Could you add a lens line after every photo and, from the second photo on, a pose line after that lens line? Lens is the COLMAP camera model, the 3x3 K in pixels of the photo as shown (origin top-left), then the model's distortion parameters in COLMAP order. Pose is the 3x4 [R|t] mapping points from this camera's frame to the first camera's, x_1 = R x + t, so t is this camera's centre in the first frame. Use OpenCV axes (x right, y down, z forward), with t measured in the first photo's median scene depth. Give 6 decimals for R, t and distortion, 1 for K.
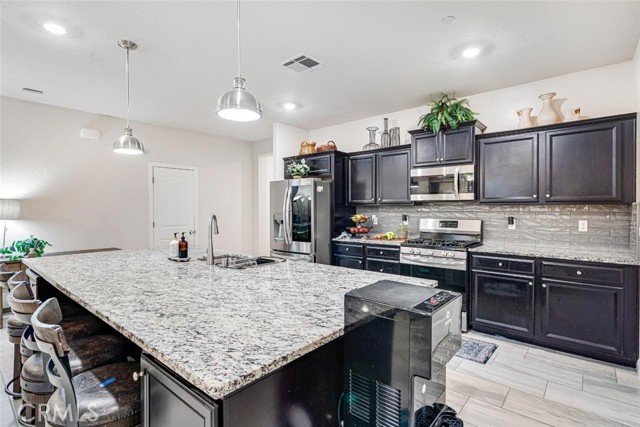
lens RADIAL K [[302.7, 0, 320.8], [0, 302.7, 211.0], [0, 0, 1]] dist [-0.007892, 0.003246]
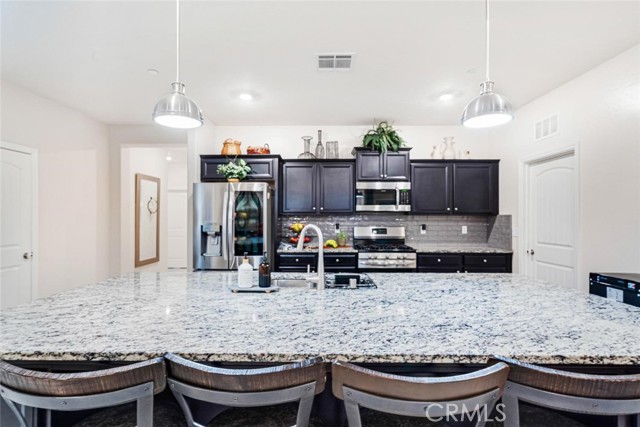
lens RADIAL K [[302.7, 0, 320.0], [0, 302.7, 217.0], [0, 0, 1]] dist [-0.007892, 0.003246]
pose [[0.781900, 0.004030, 0.623391, -0.492005], [0.001049, 0.999969, -0.007780, -0.002146], [-0.623403, 0.006737, 0.781872, 0.223202]]
